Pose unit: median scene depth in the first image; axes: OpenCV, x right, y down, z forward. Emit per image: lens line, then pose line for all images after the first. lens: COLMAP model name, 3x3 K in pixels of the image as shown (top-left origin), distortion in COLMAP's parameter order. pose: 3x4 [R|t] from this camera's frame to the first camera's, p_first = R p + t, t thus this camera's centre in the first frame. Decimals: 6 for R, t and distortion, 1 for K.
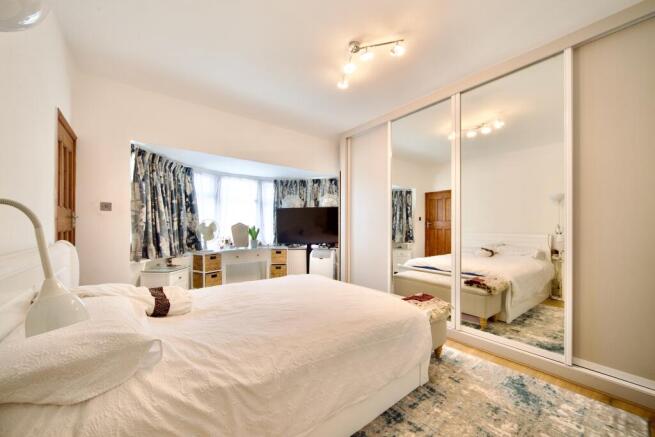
lens RADIAL K [[247.6, 0, 328.5], [0, 247.6, 226.1], [0, 0, 1]] dist [0.000083, -0.000003]
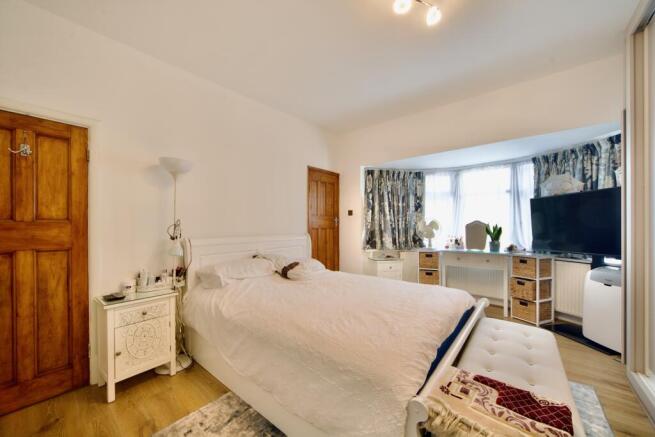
lens RADIAL K [[247.6, 0, 328.5], [0, 247.6, 226.1], [0, 0, 1]] dist [0.000083, -0.000003]
pose [[0.220621, 0.000860, -0.975359, 0.425425], [0.007110, 0.999972, 0.002490, -0.000244], [0.975334, -0.007484, 0.220609, 0.359146]]
